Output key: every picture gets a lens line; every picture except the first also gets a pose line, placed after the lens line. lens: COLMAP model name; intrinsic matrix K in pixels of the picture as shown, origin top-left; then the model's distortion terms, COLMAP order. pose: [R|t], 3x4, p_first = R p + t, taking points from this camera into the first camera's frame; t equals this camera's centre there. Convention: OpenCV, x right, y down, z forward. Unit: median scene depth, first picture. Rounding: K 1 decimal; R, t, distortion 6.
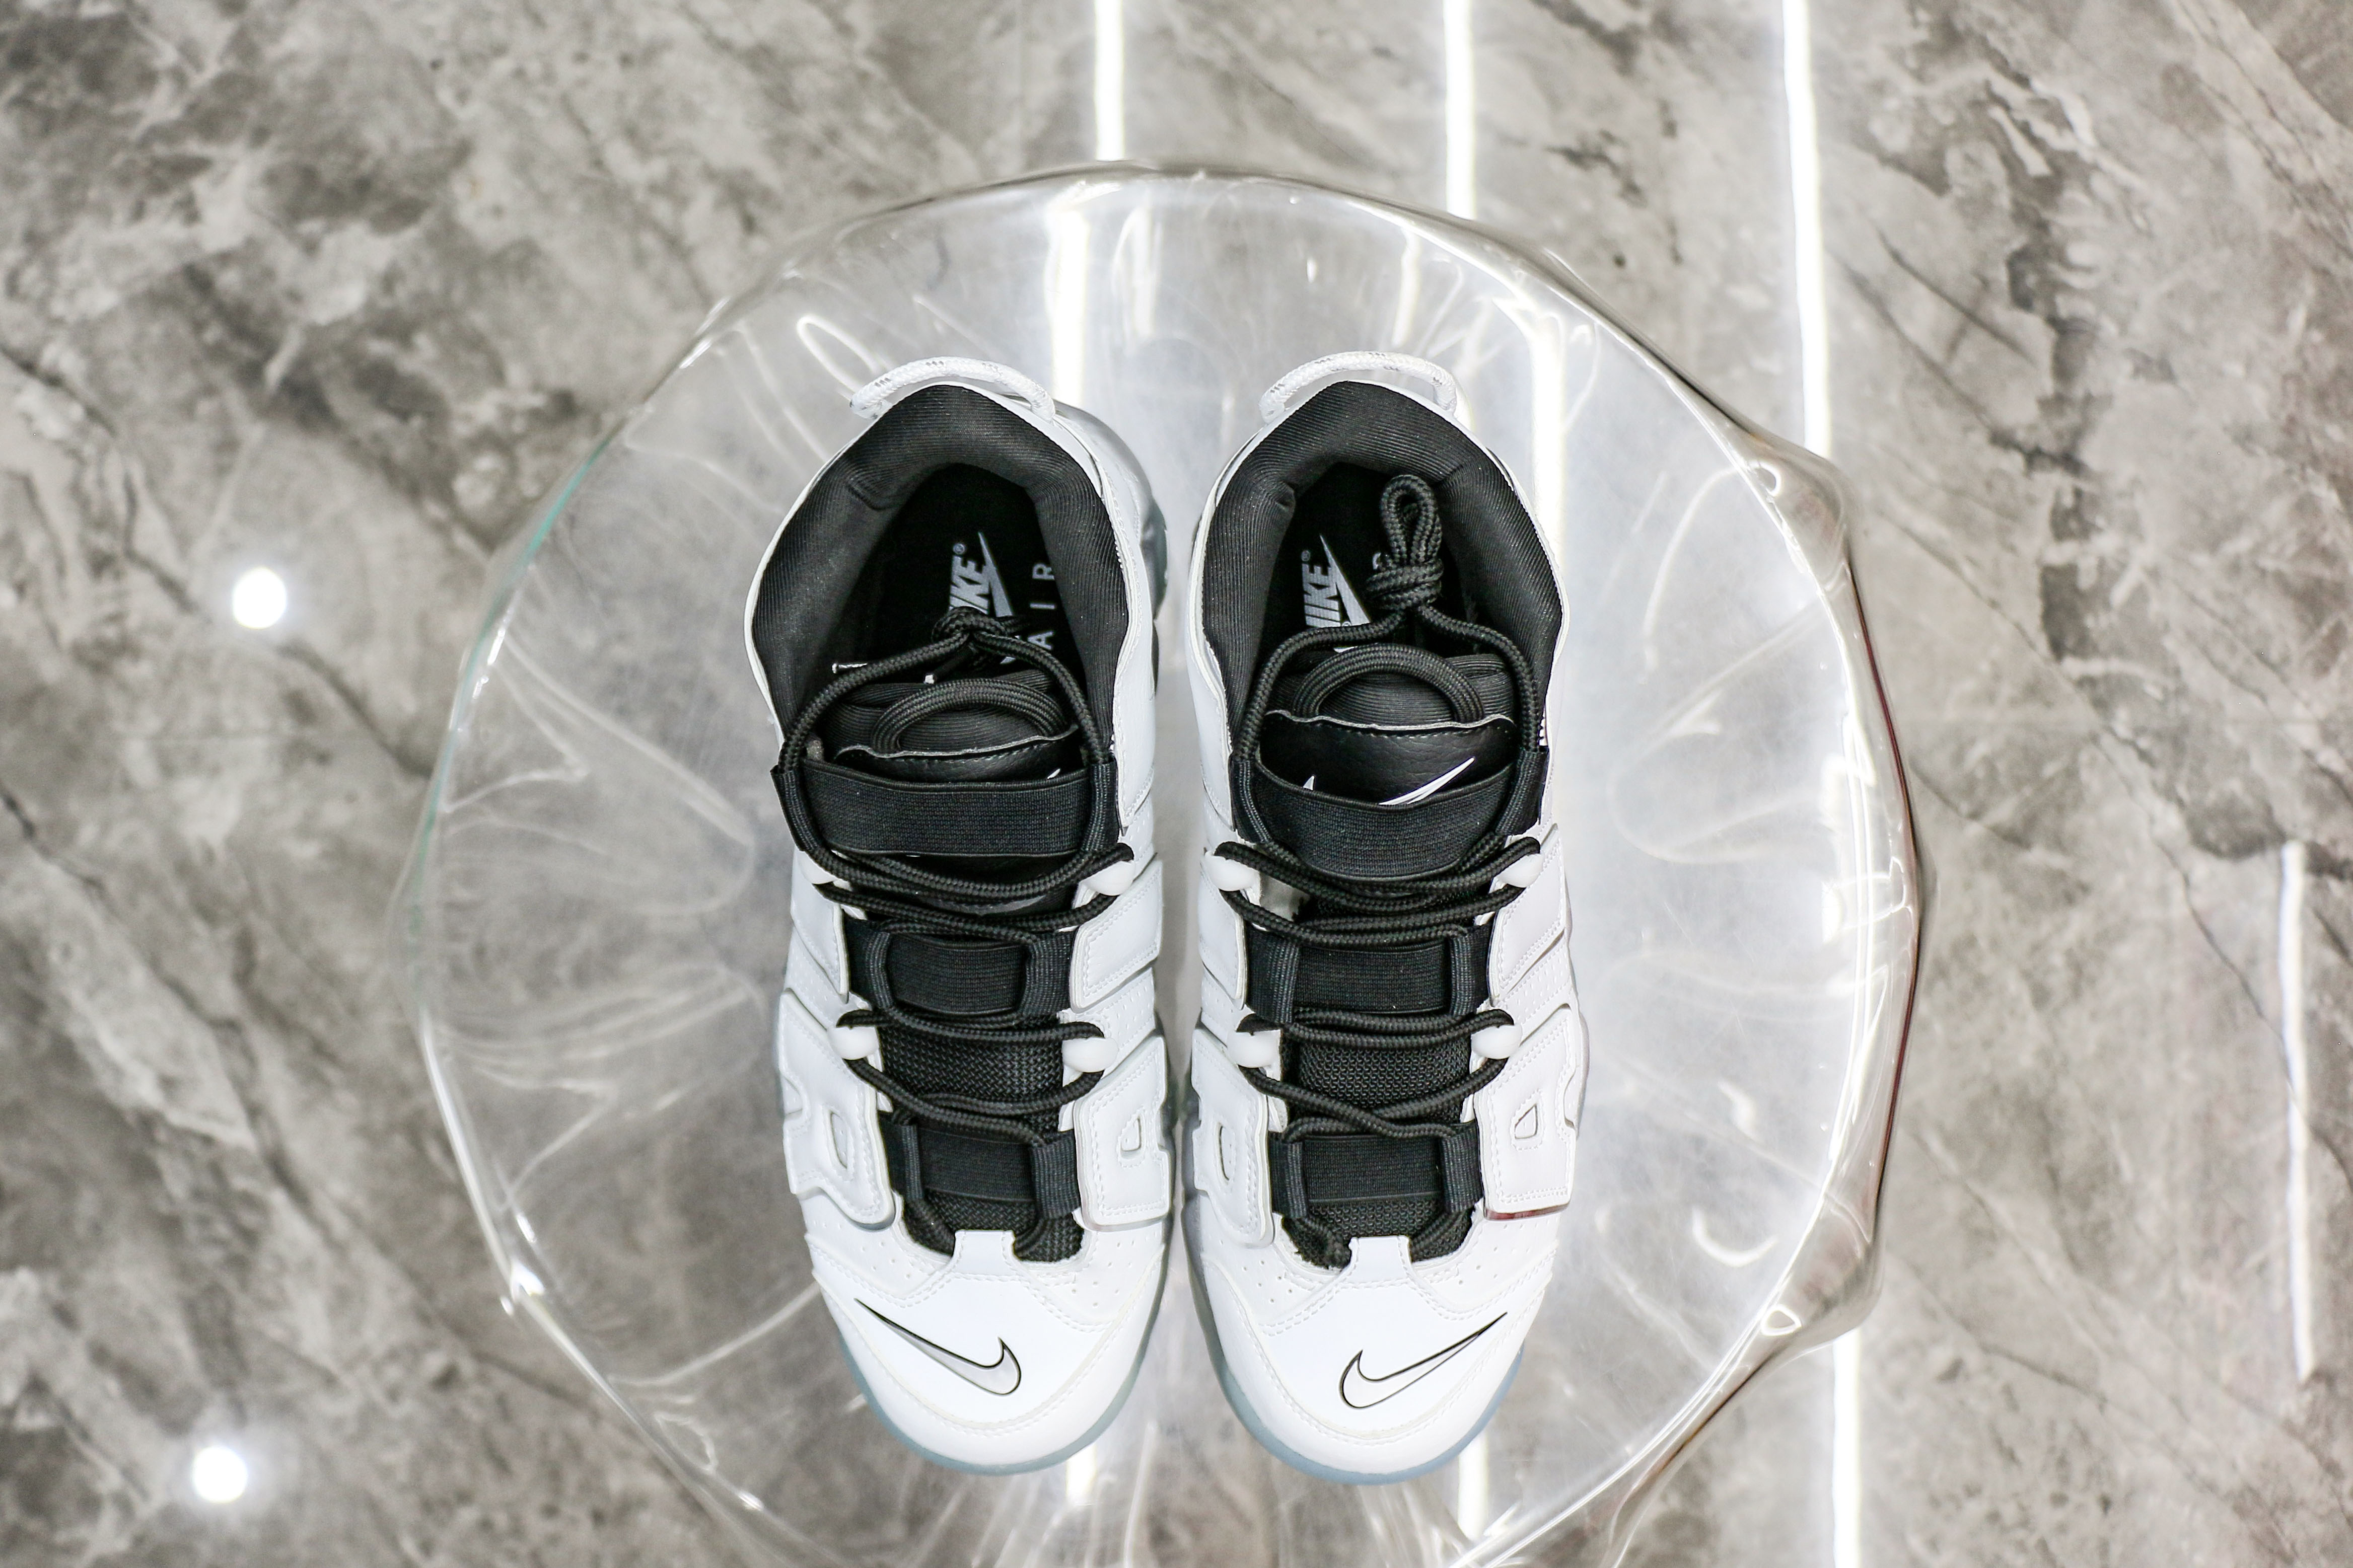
lens RADIAL K [[1913.9, 0, 1178.6], [0, 1913.9, 782.9], [0, 0, 1]] dist [-0.073707, 0.005556]
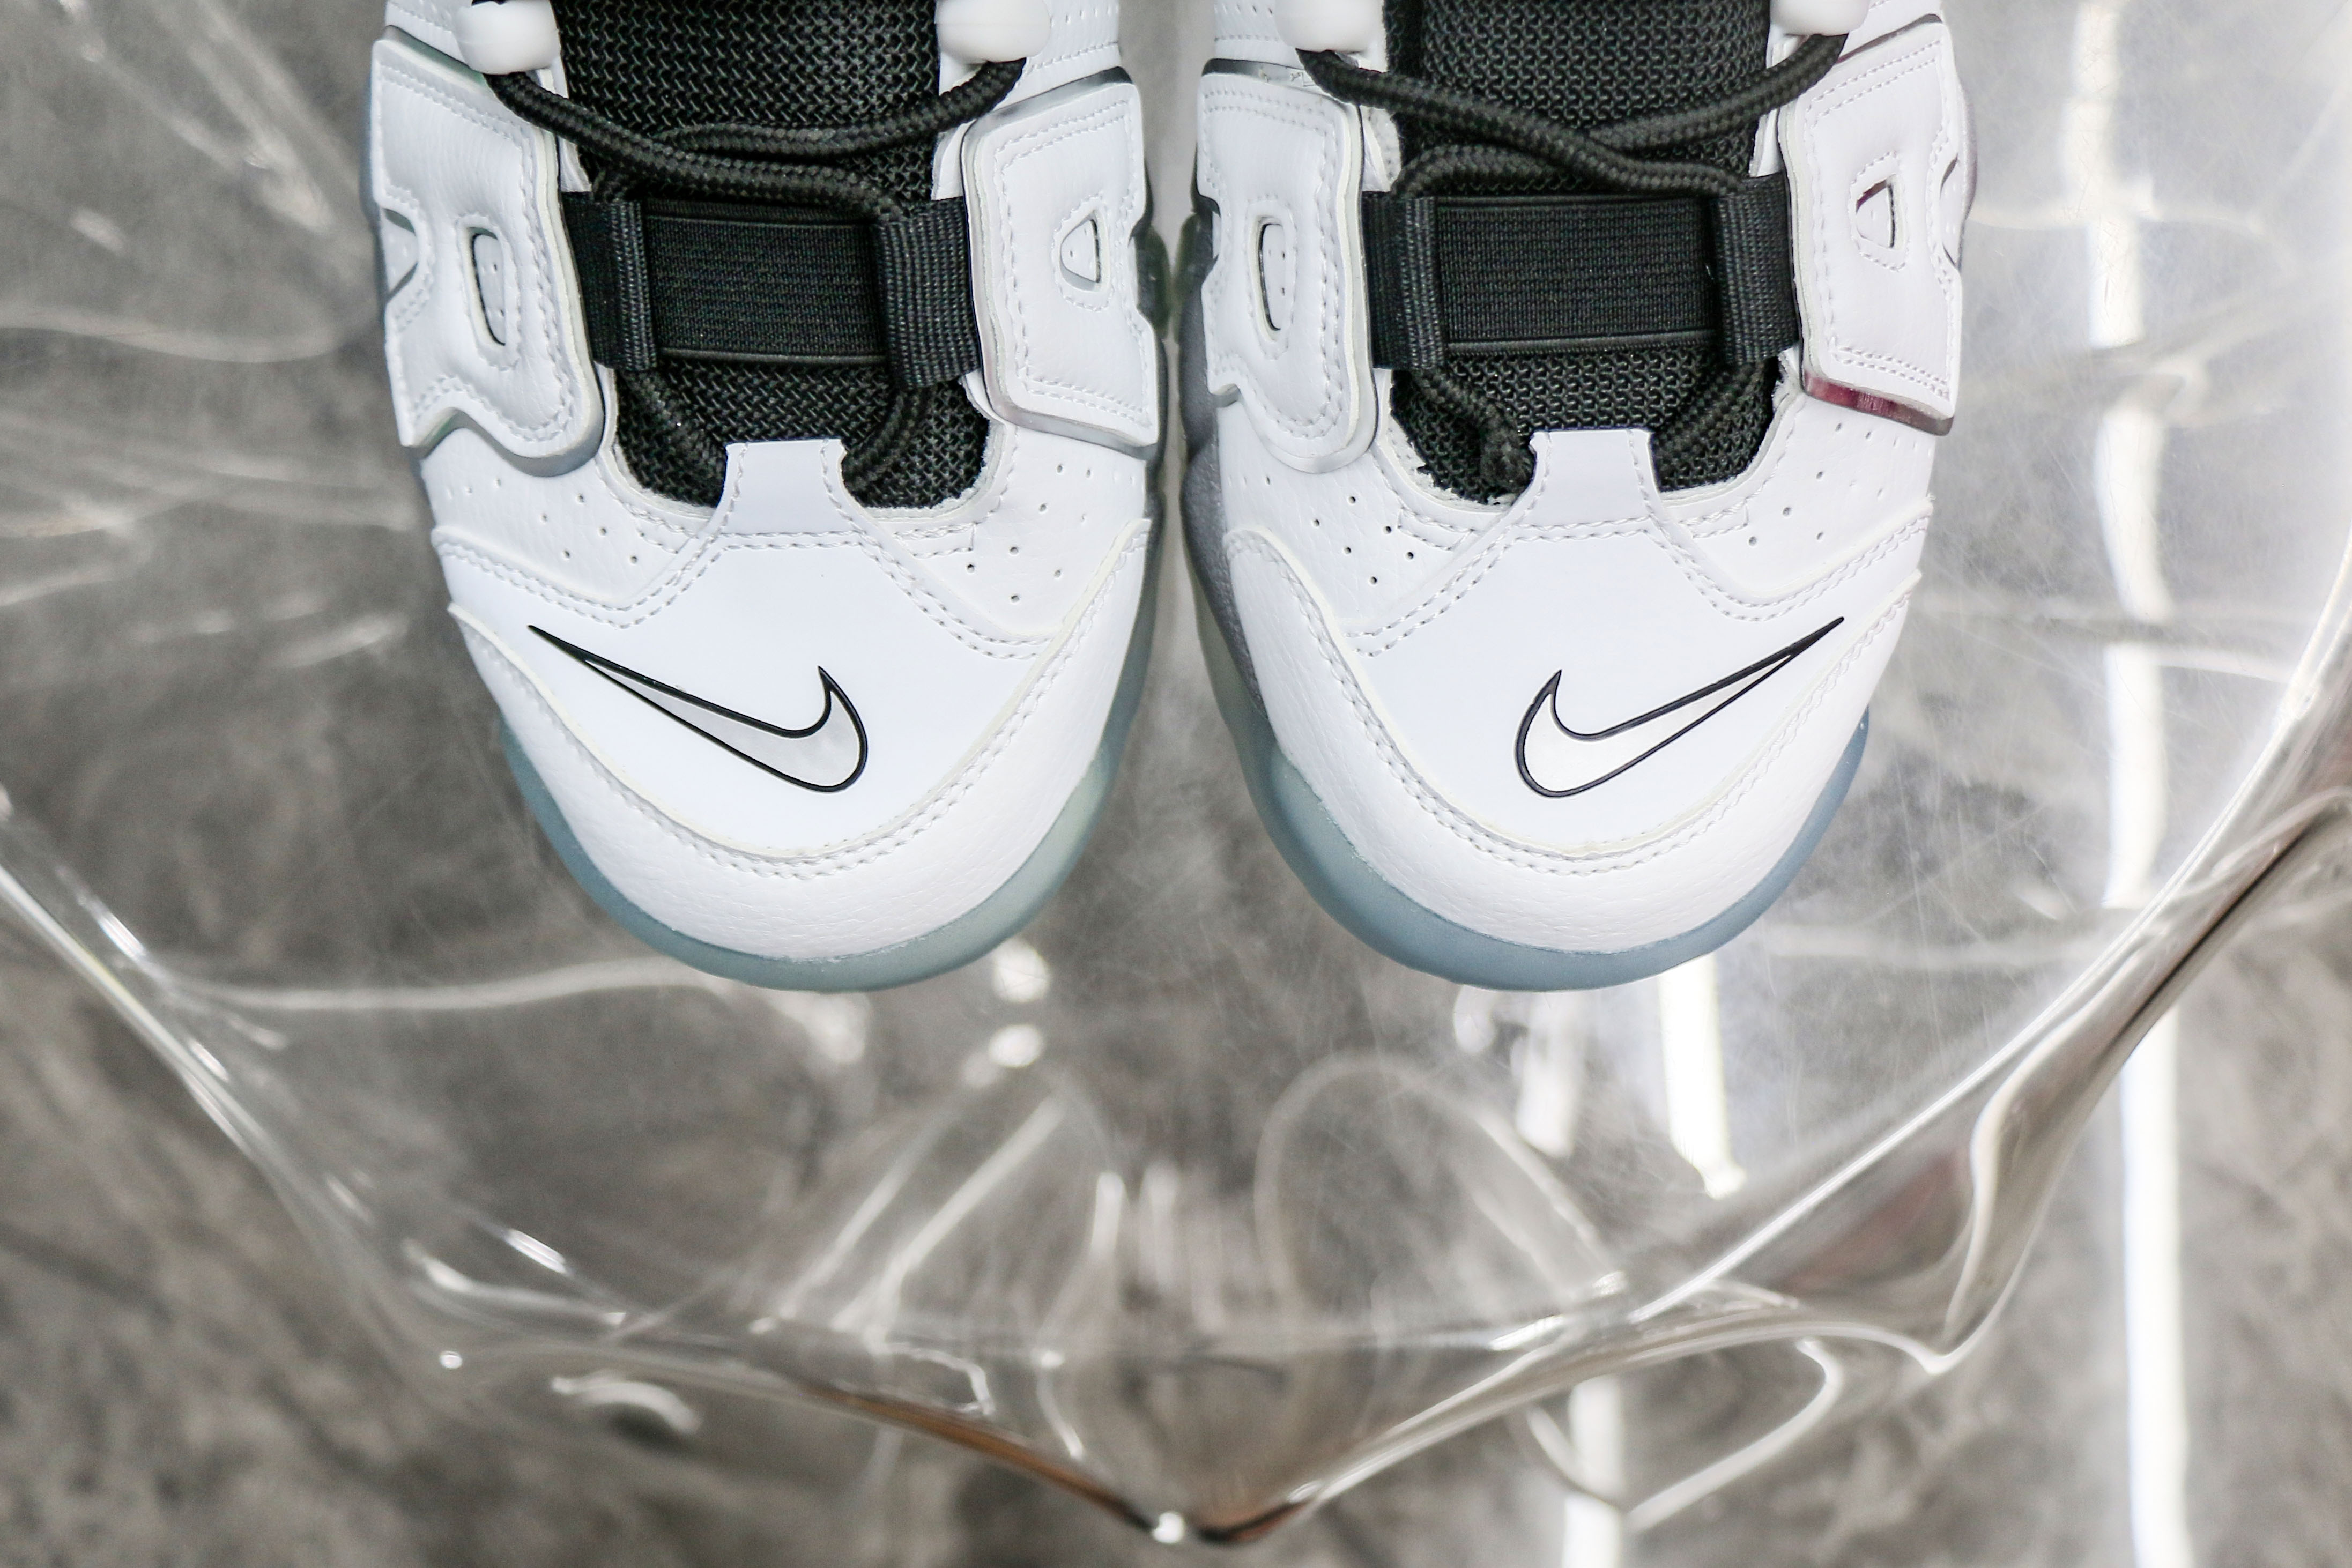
lens RADIAL K [[2669.8, 0, 1174.0], [0, 2669.8, 785.1], [0, 0, 1]] dist [-0.019941, 0.000000]
pose [[0.999506, -0.021917, 0.022526, -0.019583], [0.021810, 0.999750, 0.005003, 0.323684], [-0.022630, -0.004509, 0.999734, 0.312890]]
